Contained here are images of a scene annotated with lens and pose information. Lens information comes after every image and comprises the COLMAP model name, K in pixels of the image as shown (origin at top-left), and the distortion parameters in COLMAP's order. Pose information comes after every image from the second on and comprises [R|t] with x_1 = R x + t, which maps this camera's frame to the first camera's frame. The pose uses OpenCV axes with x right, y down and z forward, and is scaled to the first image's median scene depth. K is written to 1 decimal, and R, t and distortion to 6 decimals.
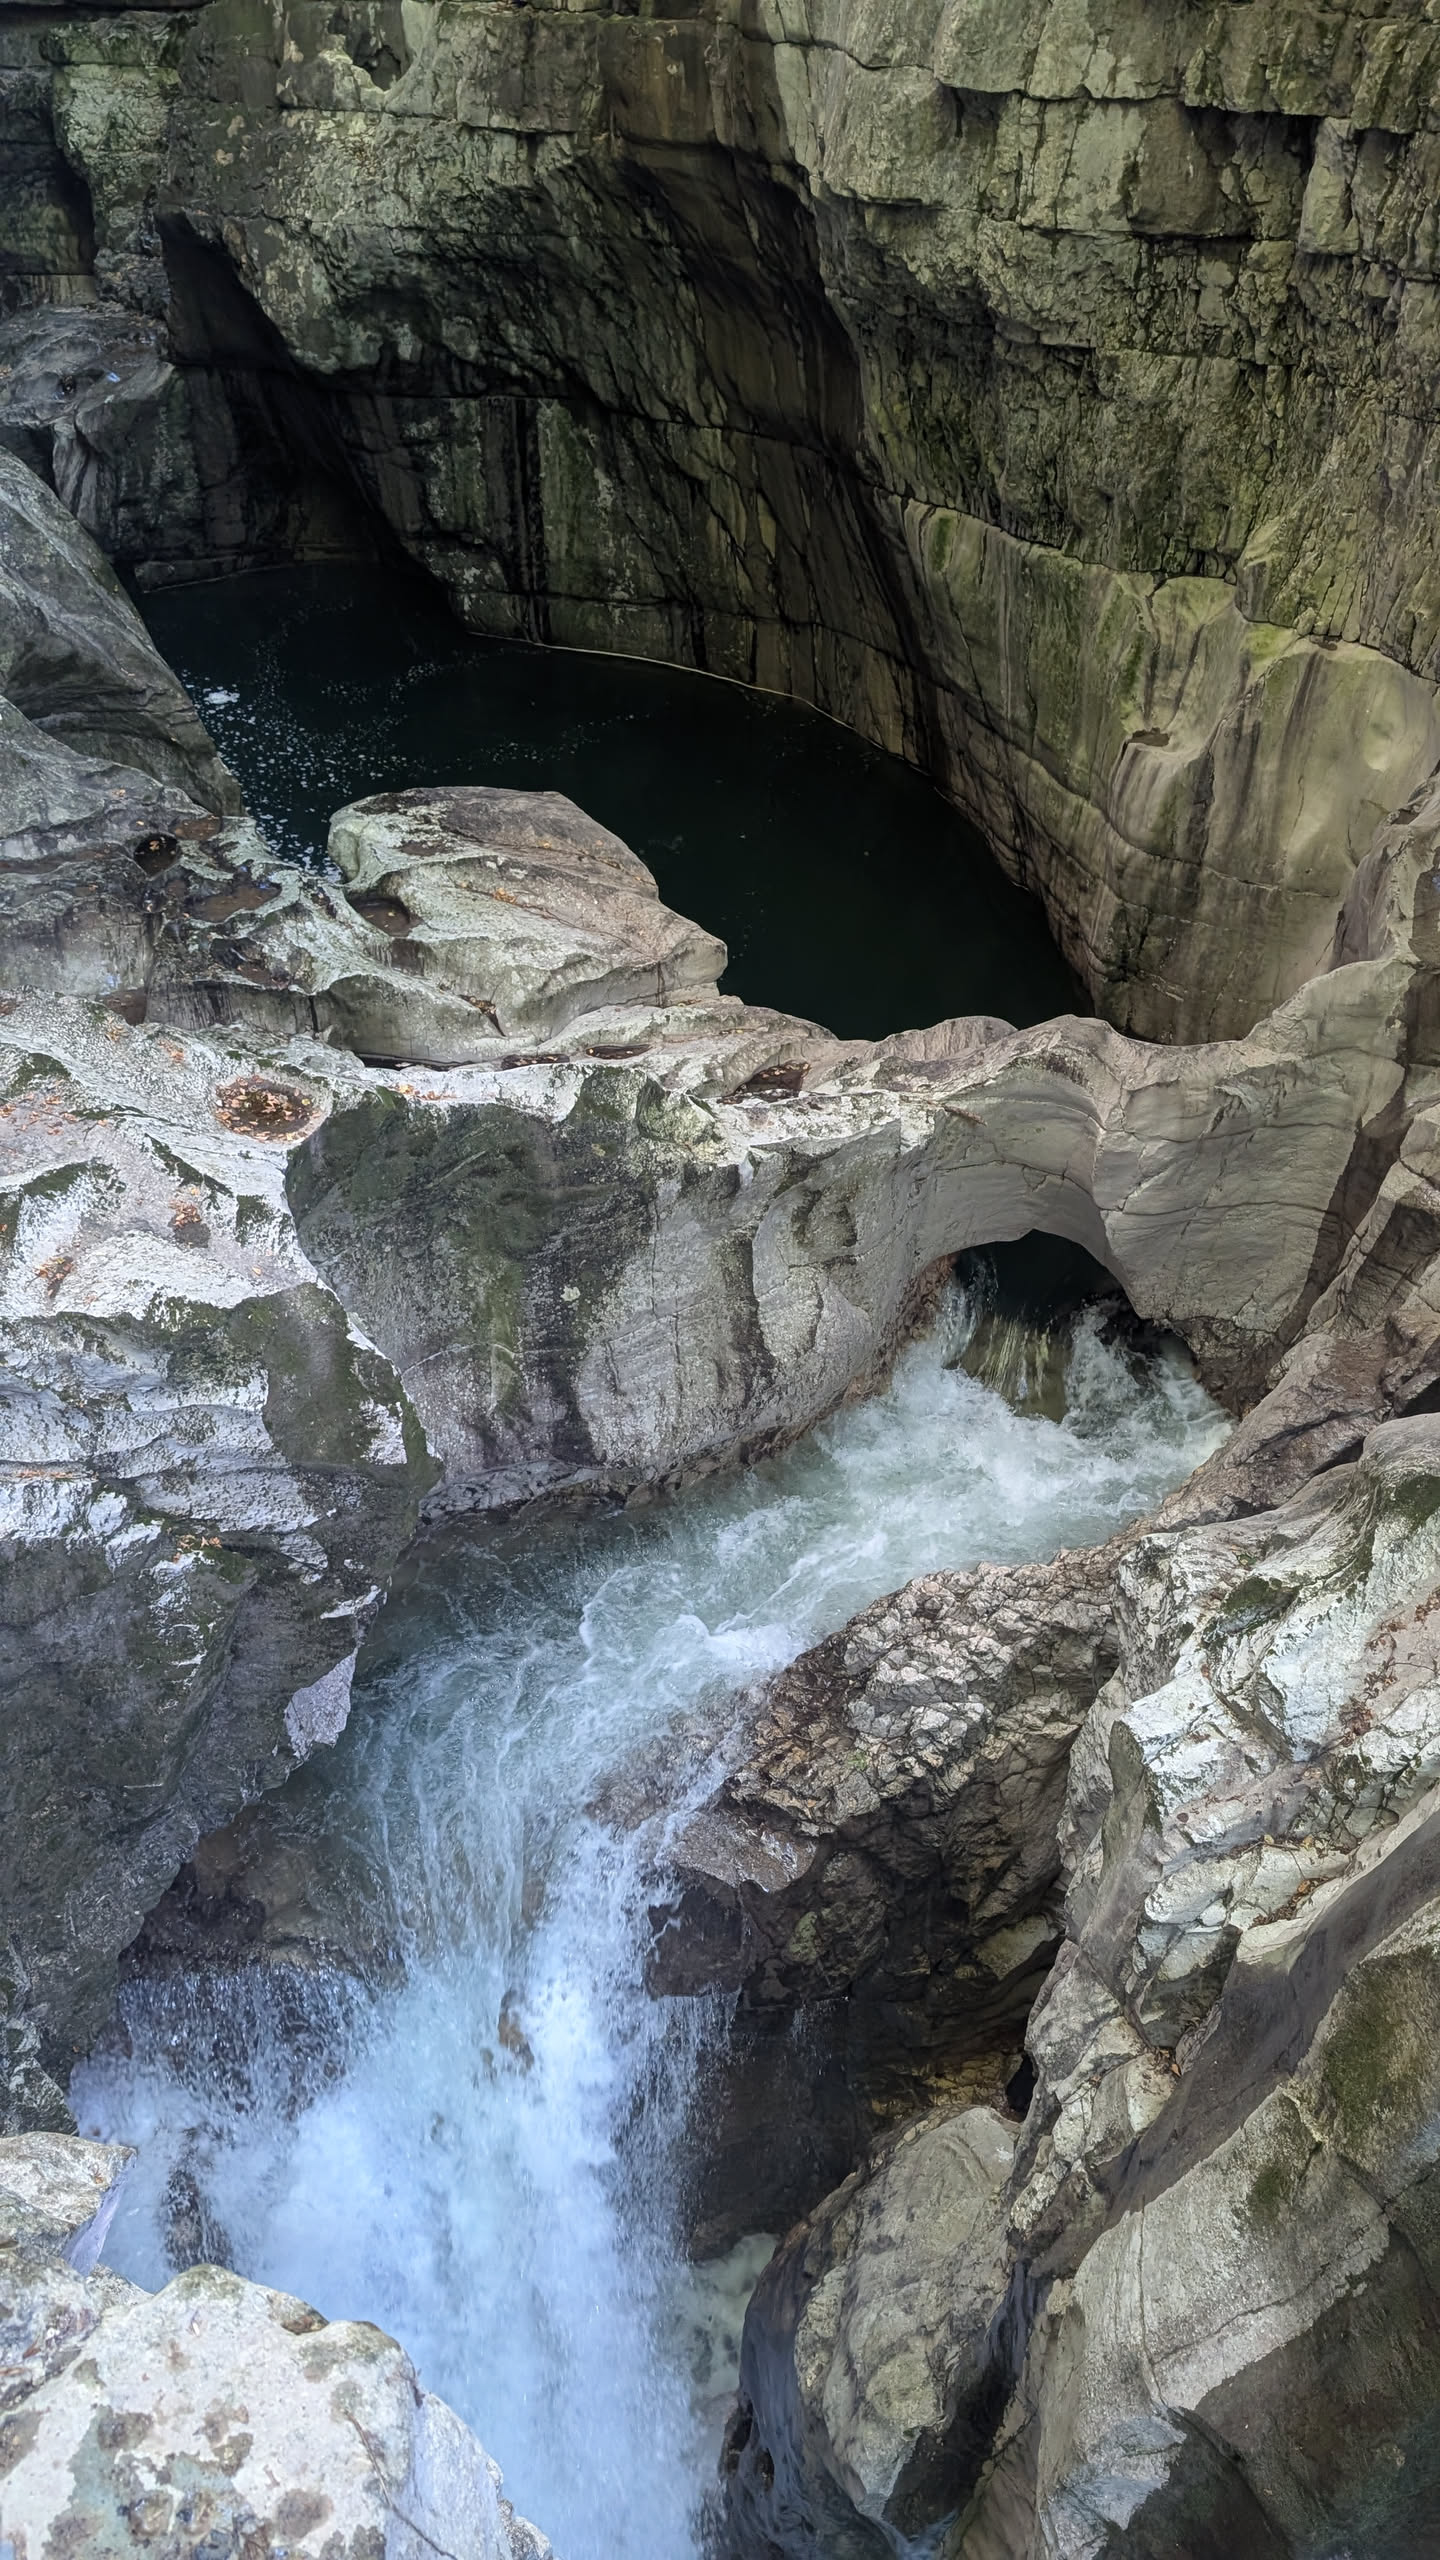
lens RADIAL K [[1770.4, 0, 720.0], [0, 1770.4, 1280.0], [0, 0, 1]] dist [0.031720, -0.045098]
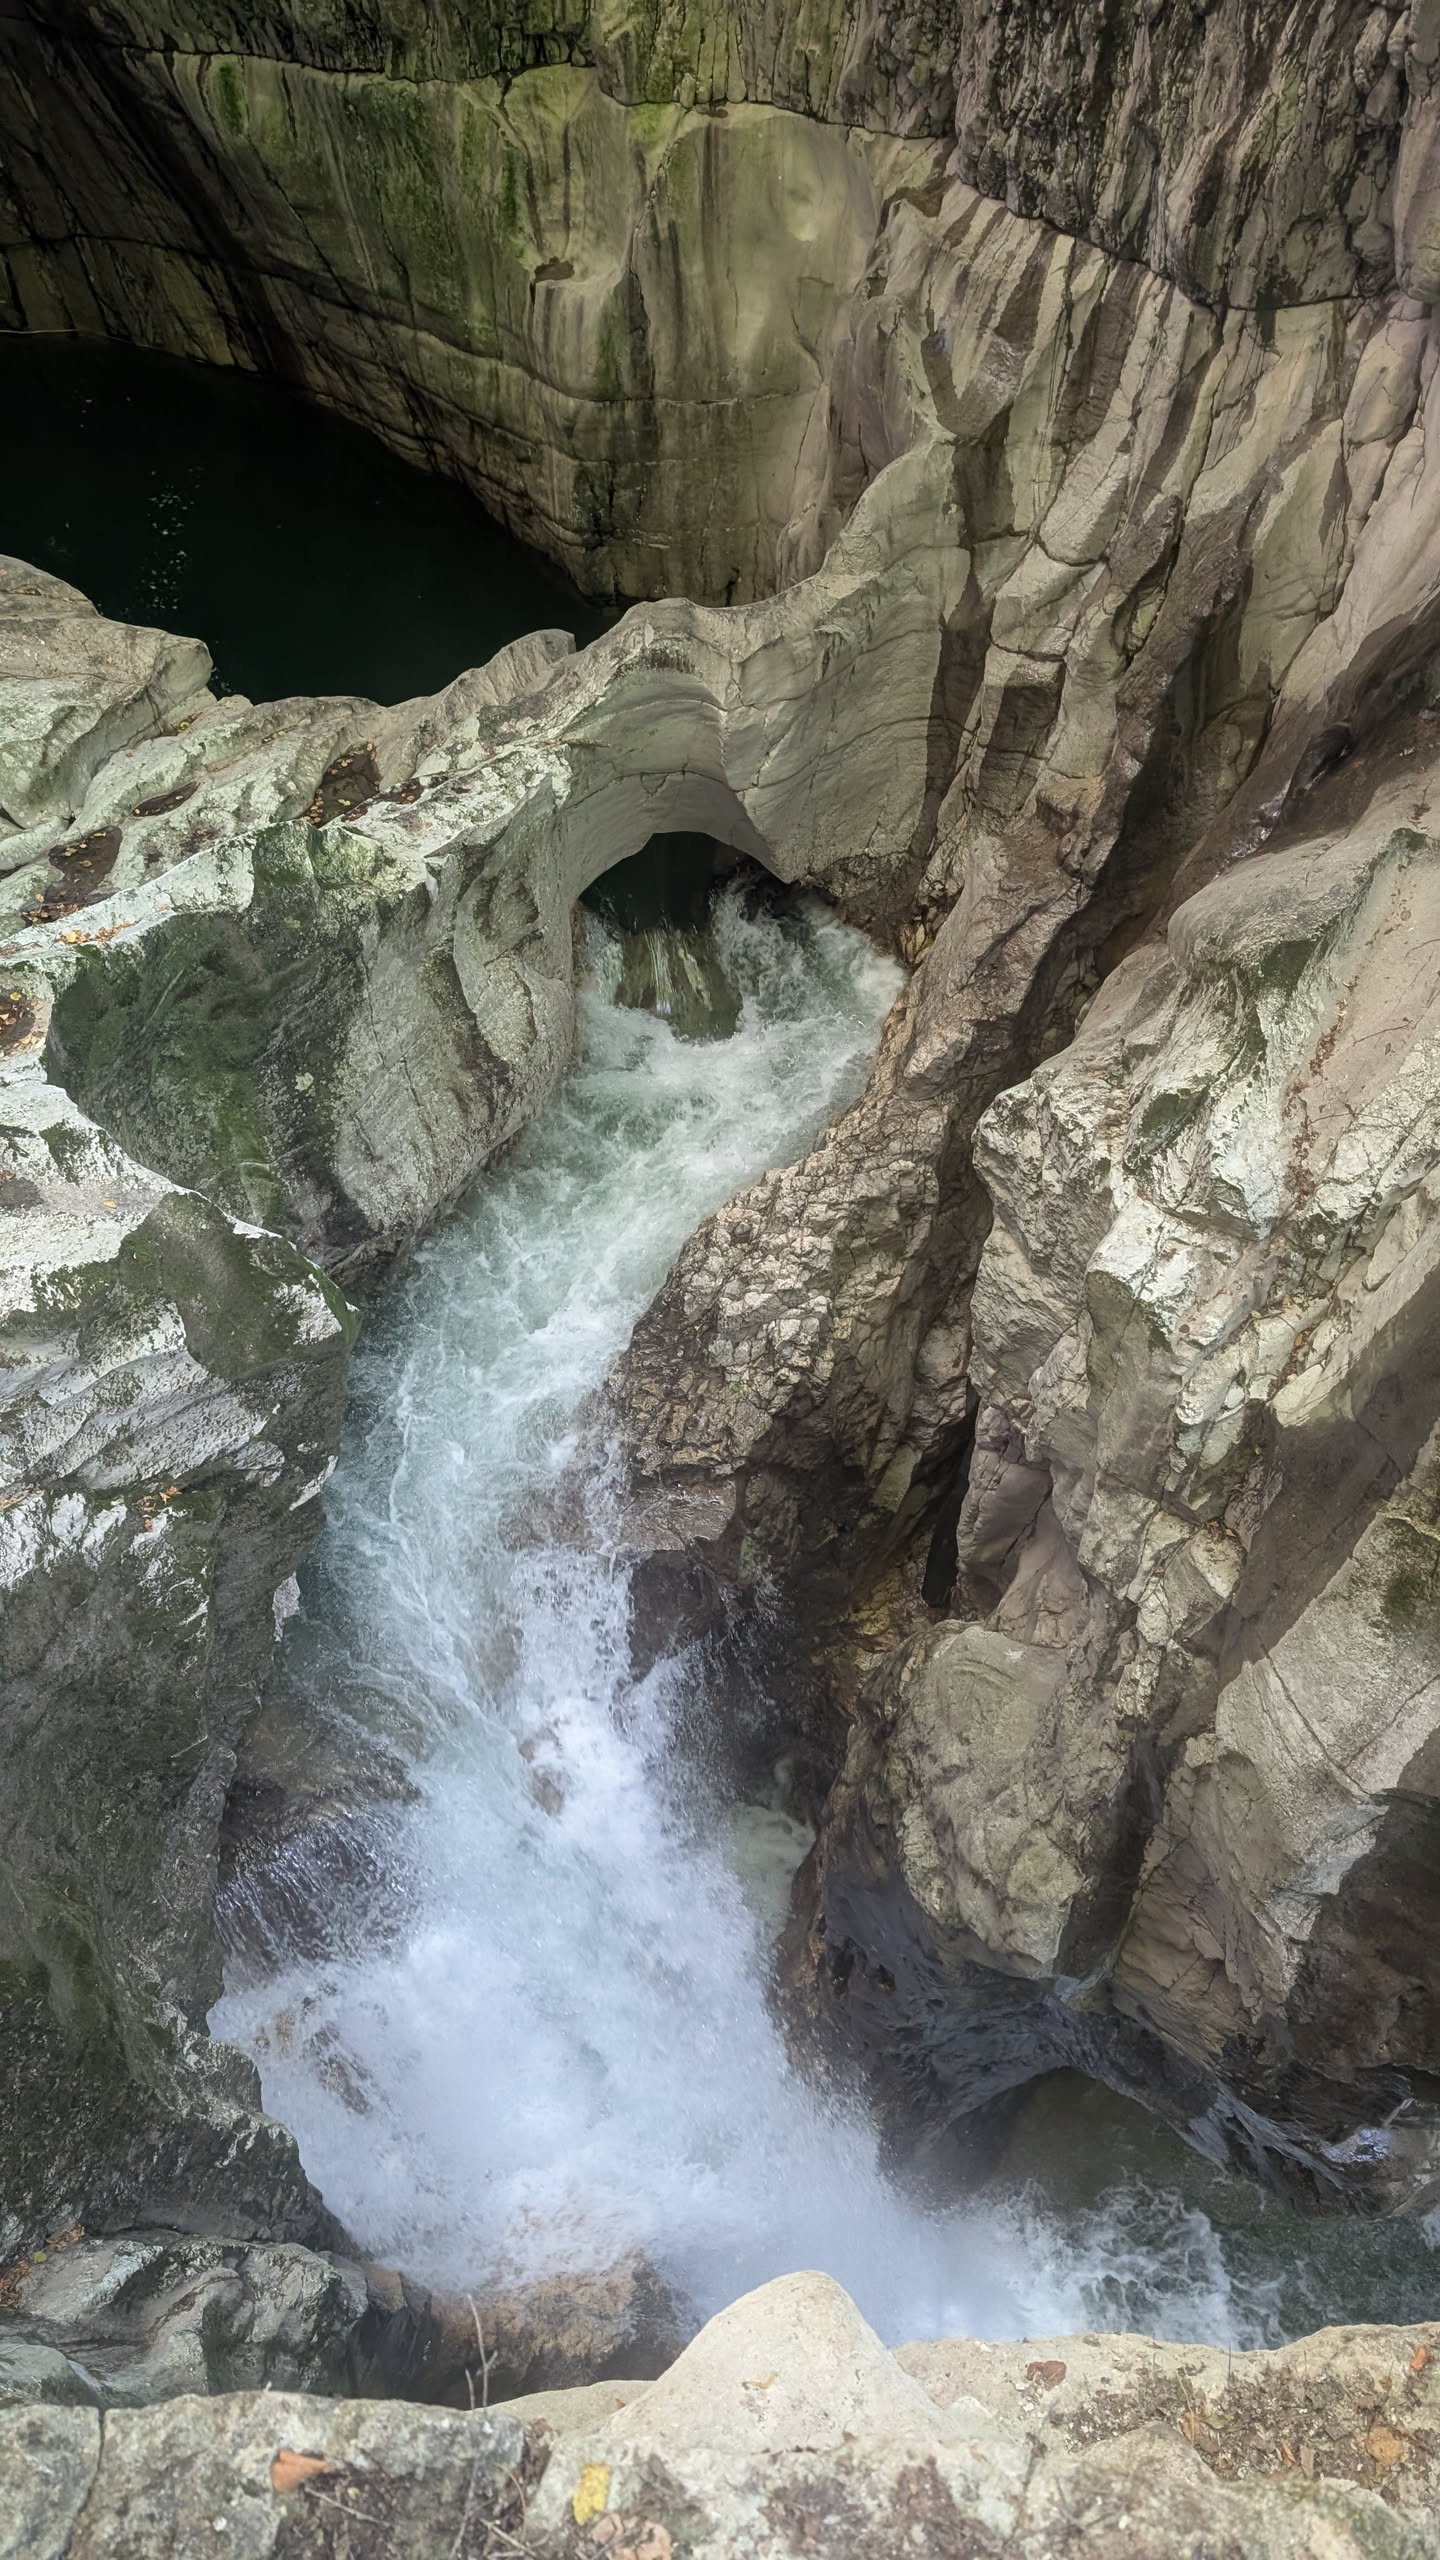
lens RADIAL K [[1735.5, 0, 720.0], [0, 1735.5, 1280.0], [0, 0, 1]] dist [0.004048, 0.003212]
pose [[0.888123, -0.404575, 0.218075, -0.124696], [0.345412, 0.900552, 0.264001, -0.059456], [-0.303196, -0.159139, 0.939546, 0.063858]]
